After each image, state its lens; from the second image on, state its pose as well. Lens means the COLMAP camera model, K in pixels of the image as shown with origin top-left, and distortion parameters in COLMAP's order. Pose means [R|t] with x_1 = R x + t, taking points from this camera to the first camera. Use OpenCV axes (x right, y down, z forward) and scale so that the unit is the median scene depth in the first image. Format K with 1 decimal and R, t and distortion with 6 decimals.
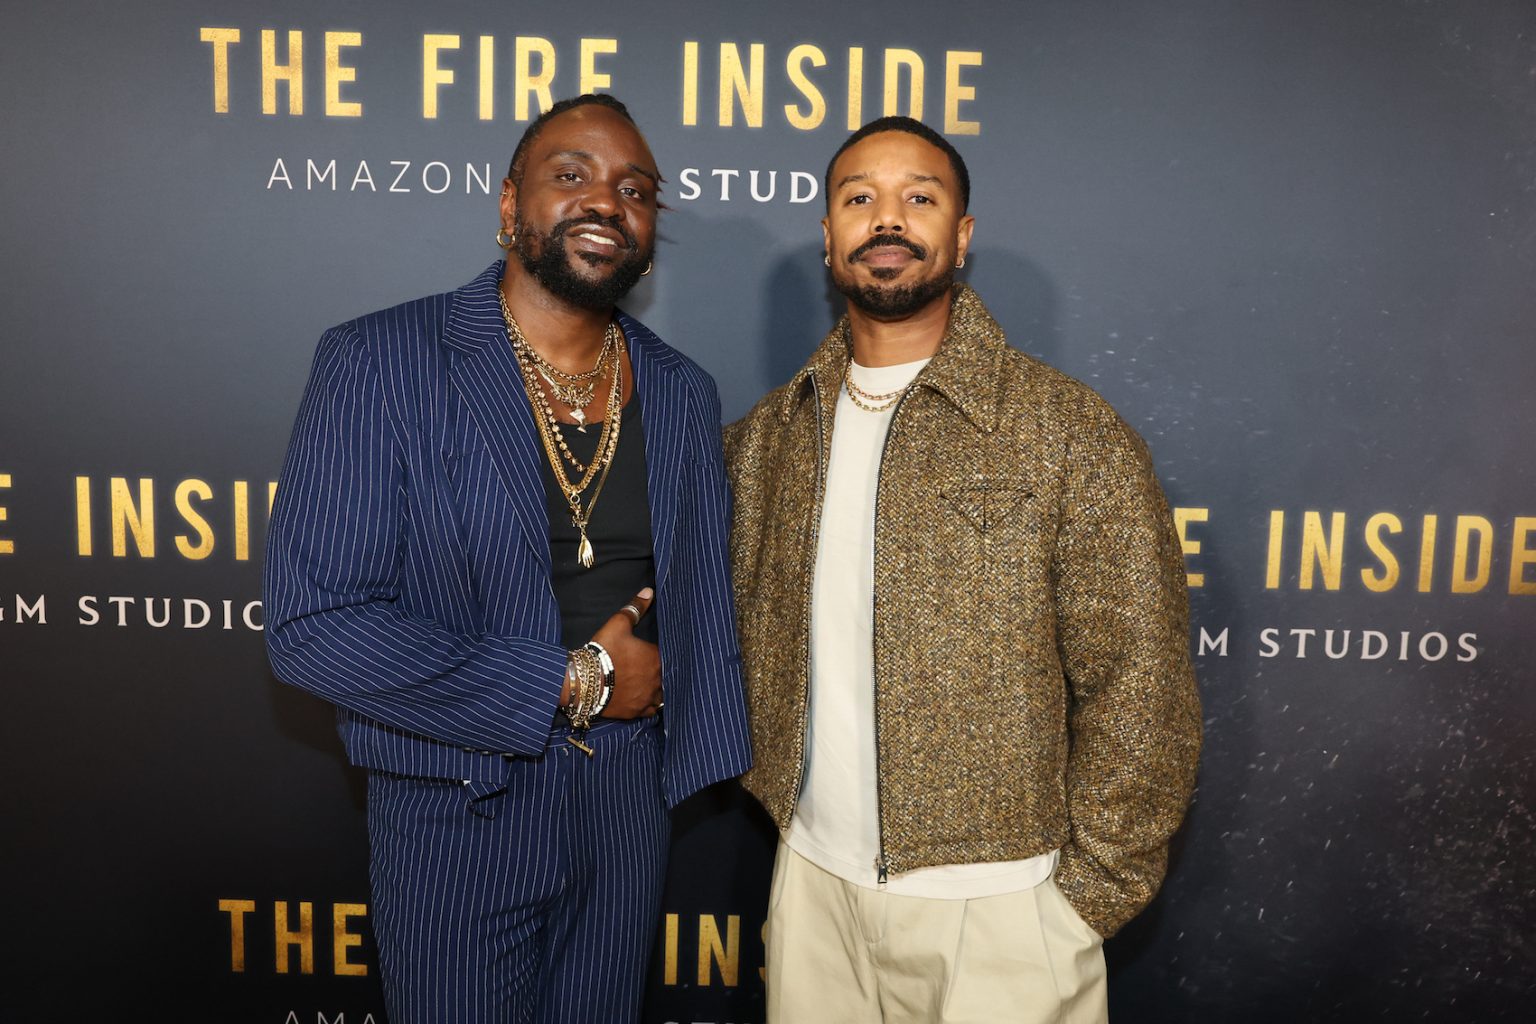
lens RADIAL K [[1173.4, 0, 768.4], [0, 1173.4, 506.0], [0, 0, 1]] dist [-0.083152, 0.099089]
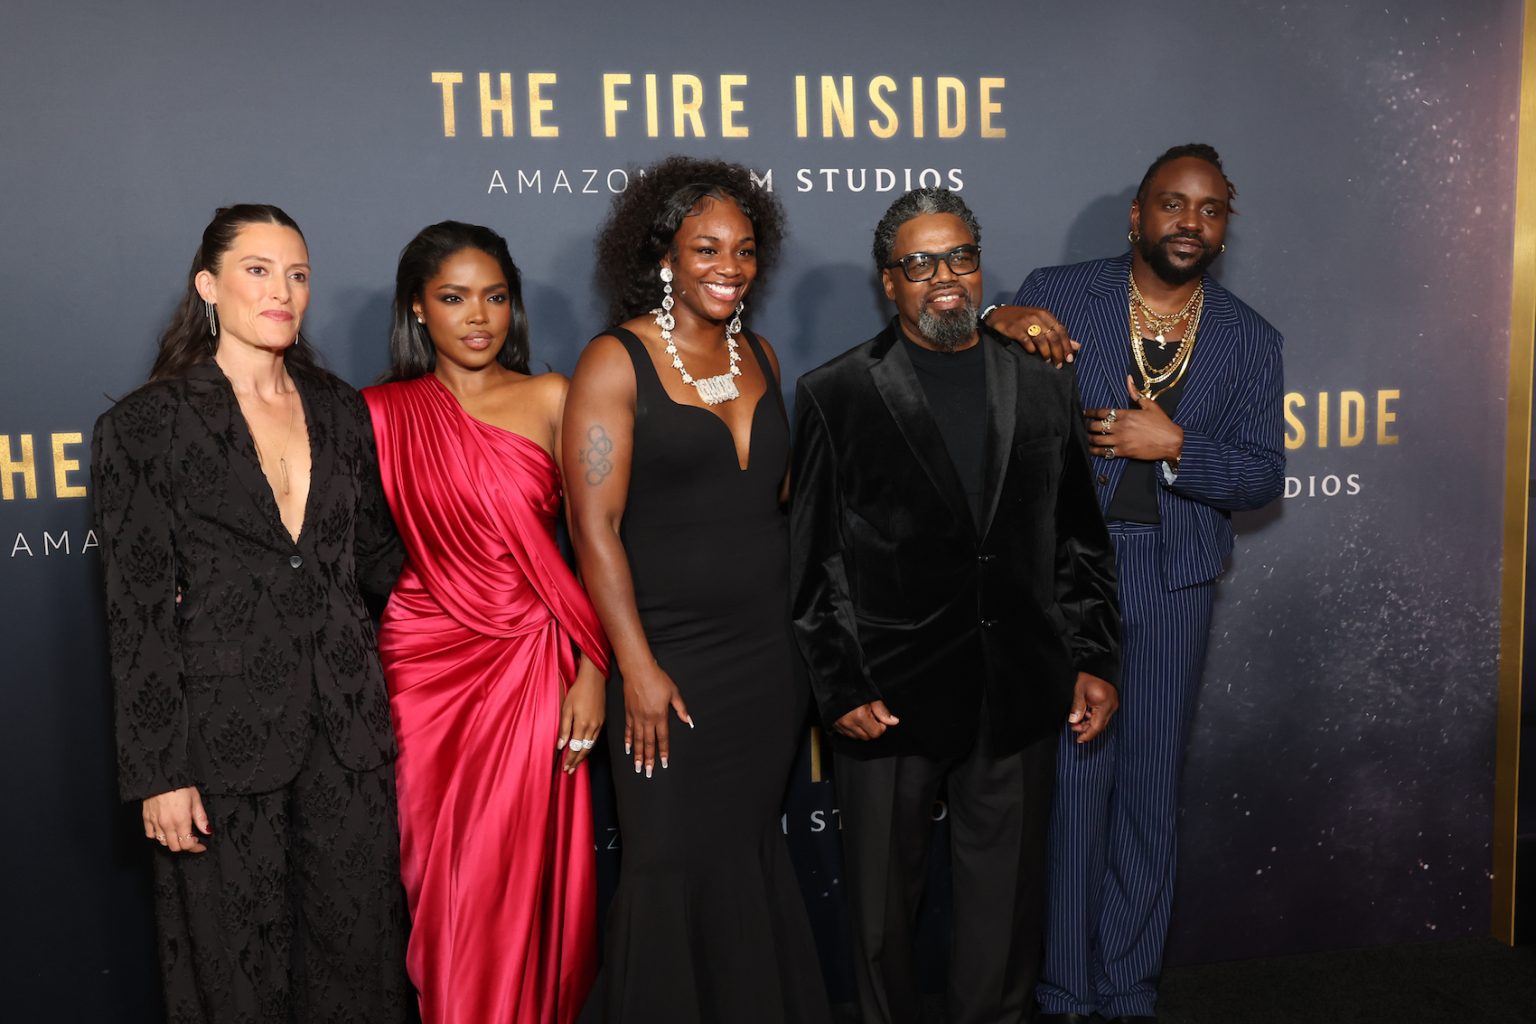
lens RADIAL K [[1456.6, 0, 784.9], [0, 1456.6, 508.2], [0, 0, 1]] dist [-0.060272, 0.160528]
pose [[0.983093, -0.072326, 0.168215, -0.387692], [0.070404, 0.997367, 0.017372, 0.072128], [-0.169029, -0.005235, 0.985597, -0.645855]]
